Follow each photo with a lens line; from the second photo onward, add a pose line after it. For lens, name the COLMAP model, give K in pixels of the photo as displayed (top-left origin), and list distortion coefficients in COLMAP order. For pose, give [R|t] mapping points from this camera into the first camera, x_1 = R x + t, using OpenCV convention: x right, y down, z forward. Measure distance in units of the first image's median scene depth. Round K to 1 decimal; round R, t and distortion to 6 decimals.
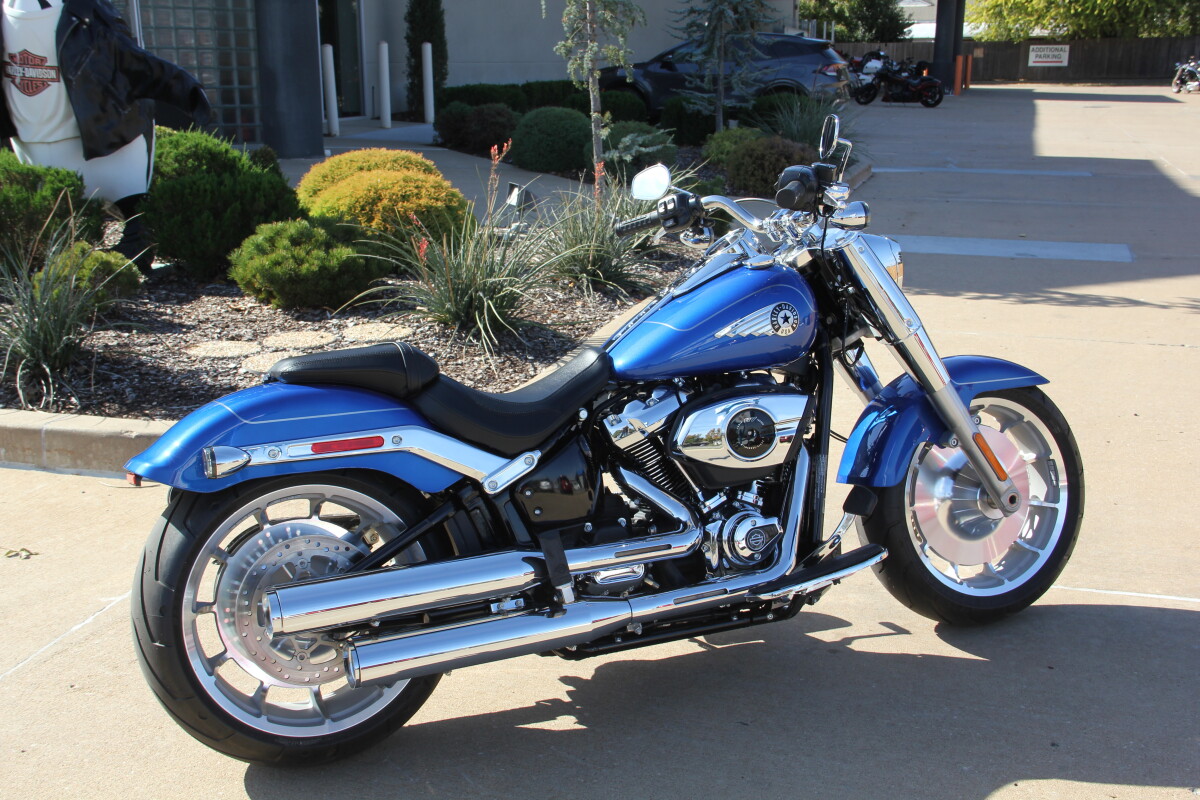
lens RADIAL K [[1366.2, 0, 600.0], [0, 1366.2, 400.0], [0, 0, 1]] dist [-0.038791, 0.300376]
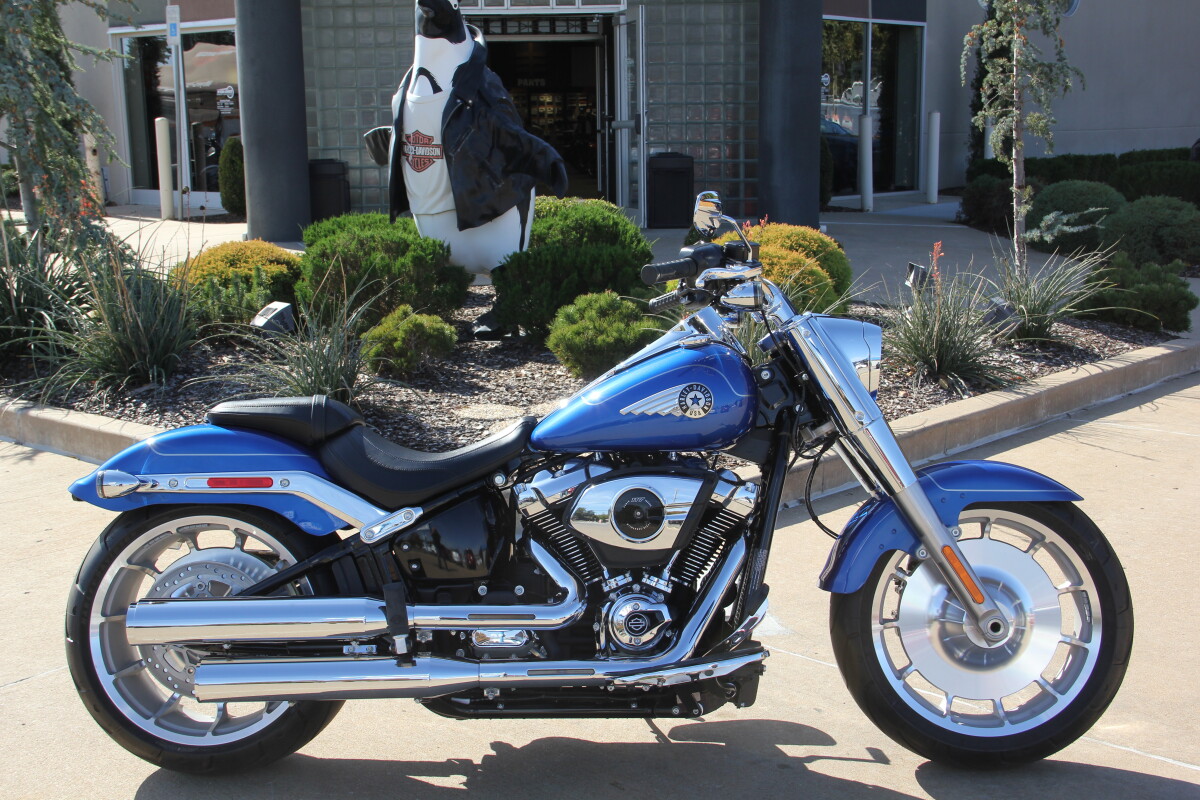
lens RADIAL K [[1499.6, 0, 600.0], [0, 1499.6, 400.0], [0, 0, 1]] dist [-0.017710, 0.442999]
pose [[0.903821, 0.064948, -0.422954, 0.446169], [-0.092664, 0.994668, -0.045276, -0.004441], [0.417758, 0.080114, 0.905019, 0.010023]]
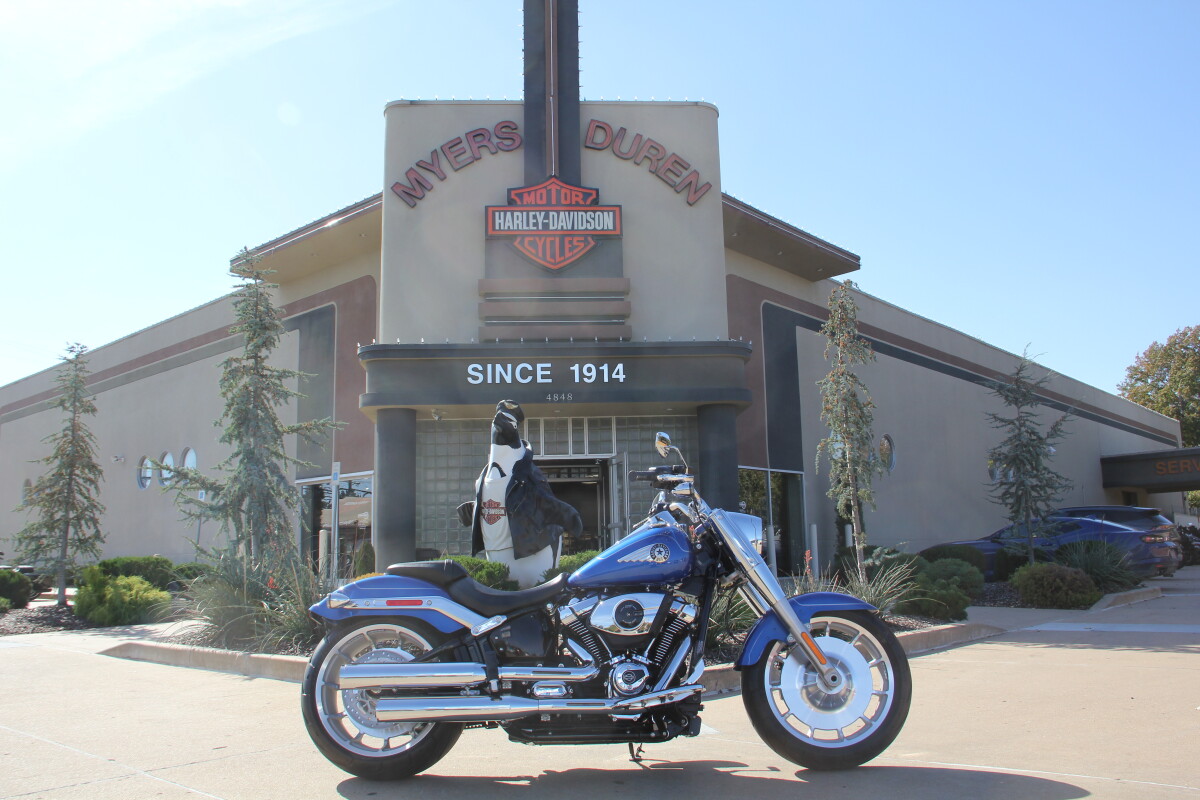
lens RADIAL K [[1011.9, 0, 600.0], [0, 1011.9, 400.0], [0, 0, 1]] dist [-0.201597, 0.321640]
pose [[0.904040, -0.089752, -0.417918, 0.527615], [-0.083201, 0.922058, -0.378003, 0.214591], [0.419271, 0.376501, 0.826111, -0.137097]]
